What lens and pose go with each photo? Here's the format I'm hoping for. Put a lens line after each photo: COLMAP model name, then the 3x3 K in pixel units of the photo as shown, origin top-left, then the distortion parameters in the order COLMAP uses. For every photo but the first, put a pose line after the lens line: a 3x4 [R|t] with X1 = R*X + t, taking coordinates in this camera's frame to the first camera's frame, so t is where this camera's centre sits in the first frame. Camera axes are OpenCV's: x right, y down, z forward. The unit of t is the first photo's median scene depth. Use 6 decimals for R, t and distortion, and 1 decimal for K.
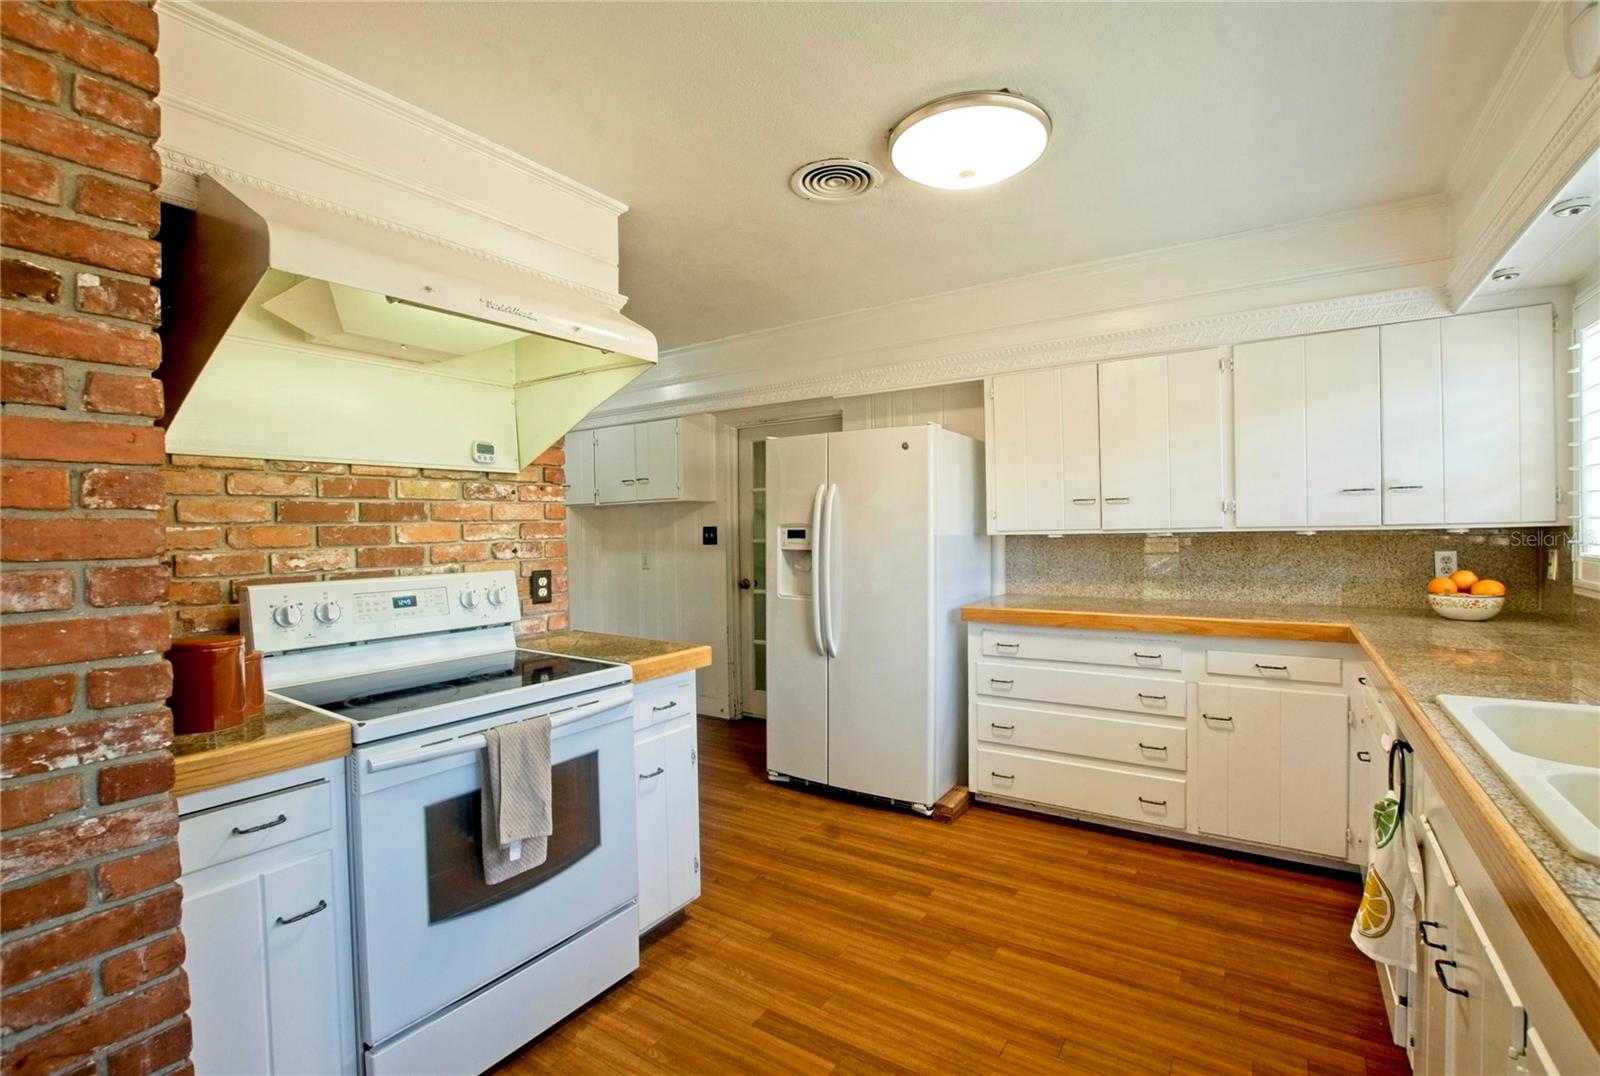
lens RADIAL K [[707.5, 0, 797.6], [0, 707.5, 540.1], [0, 0, 1]] dist [-0.030544, 0.005672]
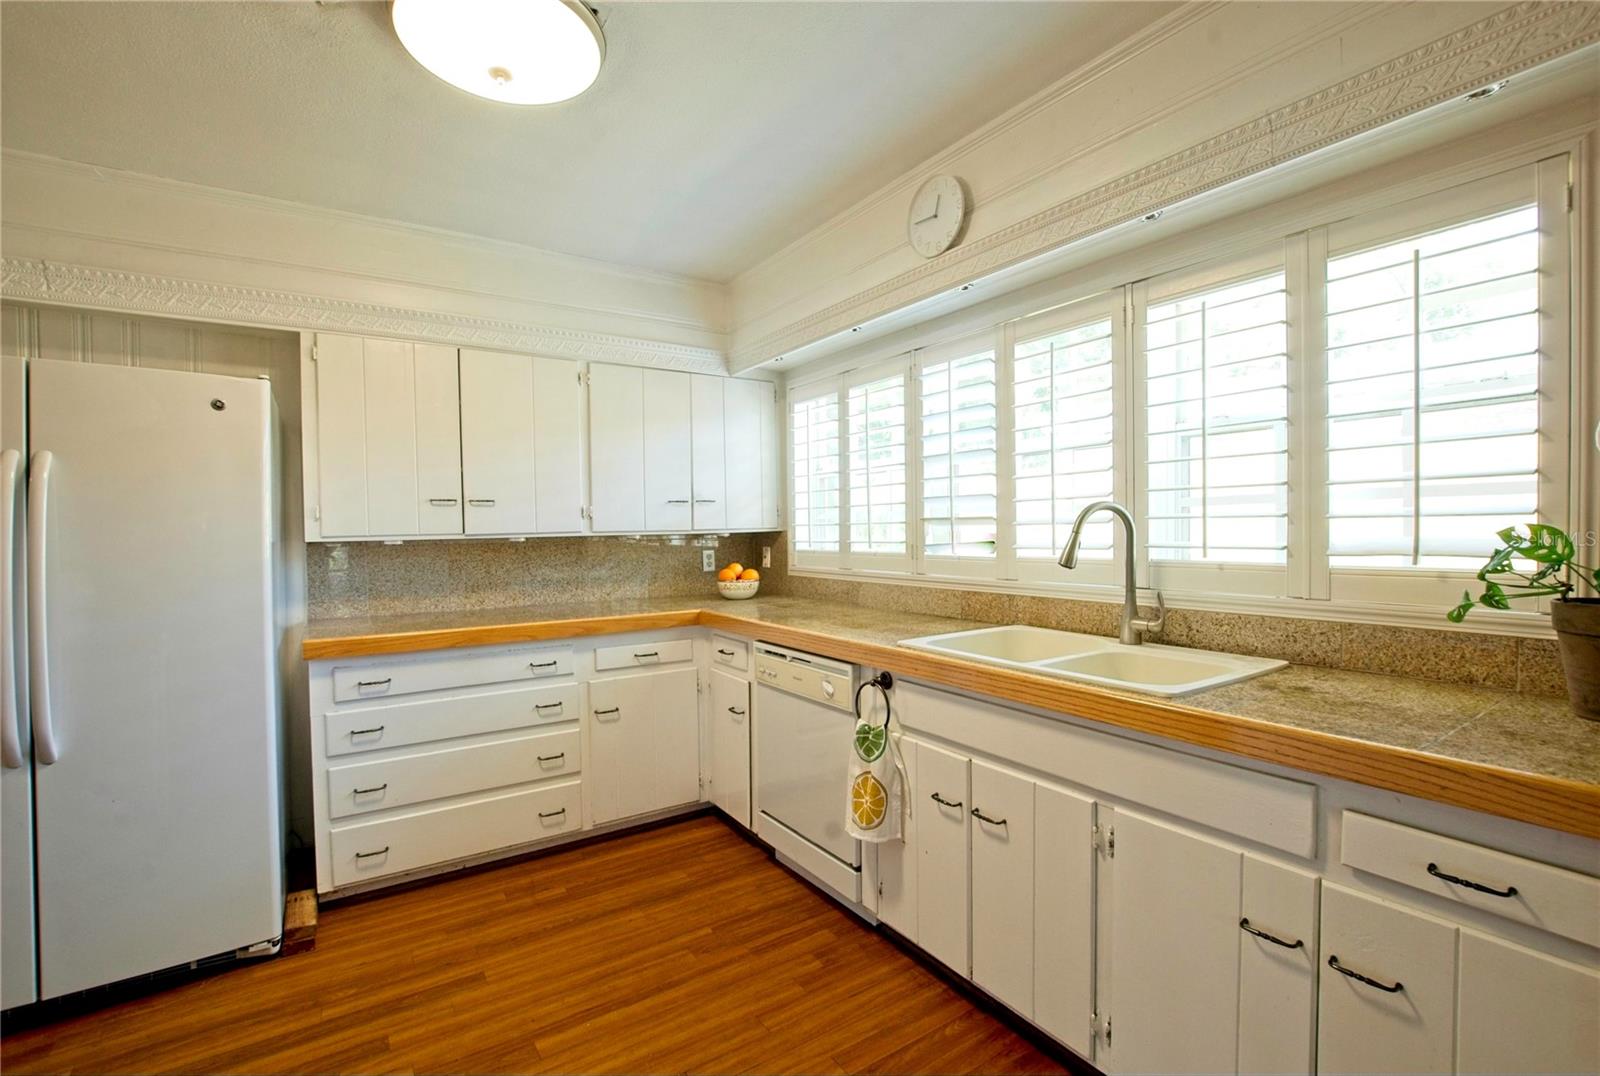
lens RADIAL K [[707.5, 0, 797.6], [0, 707.5, 540.1], [0, 0, 1]] dist [-0.030544, 0.005672]
pose [[0.392410, -0.003069, 0.919785, -0.256589], [0.021087, 0.999762, -0.005660, 0.007431], [-0.919549, 0.021617, 0.392381, 0.298659]]
